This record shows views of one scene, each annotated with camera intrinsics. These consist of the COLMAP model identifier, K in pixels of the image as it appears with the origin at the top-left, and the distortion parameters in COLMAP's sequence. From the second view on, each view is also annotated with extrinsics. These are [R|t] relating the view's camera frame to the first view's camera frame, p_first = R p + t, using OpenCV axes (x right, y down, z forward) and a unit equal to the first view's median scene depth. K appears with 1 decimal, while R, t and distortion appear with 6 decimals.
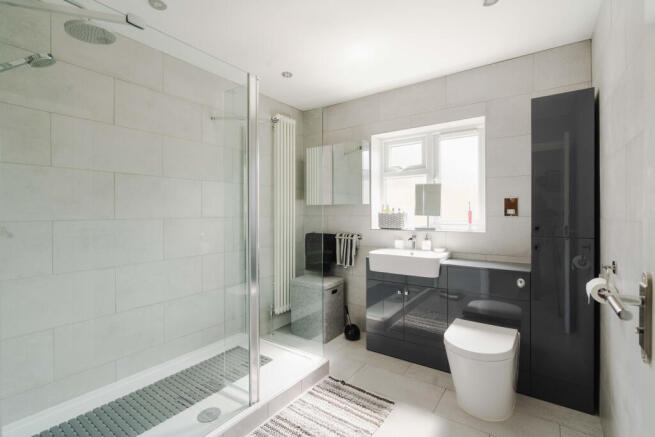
lens RADIAL K [[286.4, 0, 327.5], [0, 286.4, 218.5], [0, 0, 1]] dist [0.001094, 0.000440]
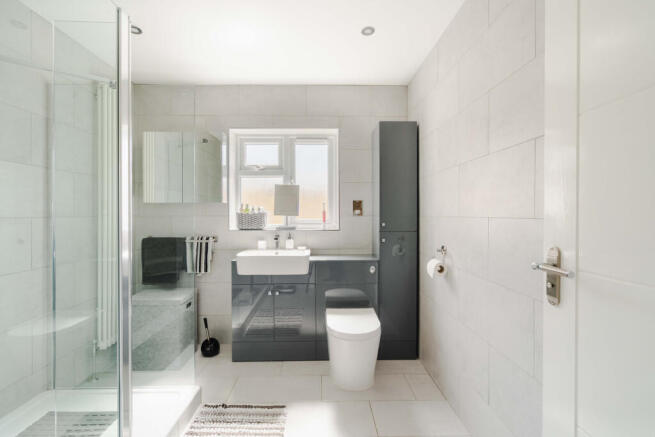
lens RADIAL K [[286.4, 0, 327.5], [0, 286.4, 218.5], [0, 0, 1]] dist [0.001094, 0.000440]
pose [[0.822698, -0.006685, 0.568439, -0.121871], [0.009395, 0.999954, -0.001838, 0.004171], [-0.568401, 0.006853, 0.822723, 0.066911]]
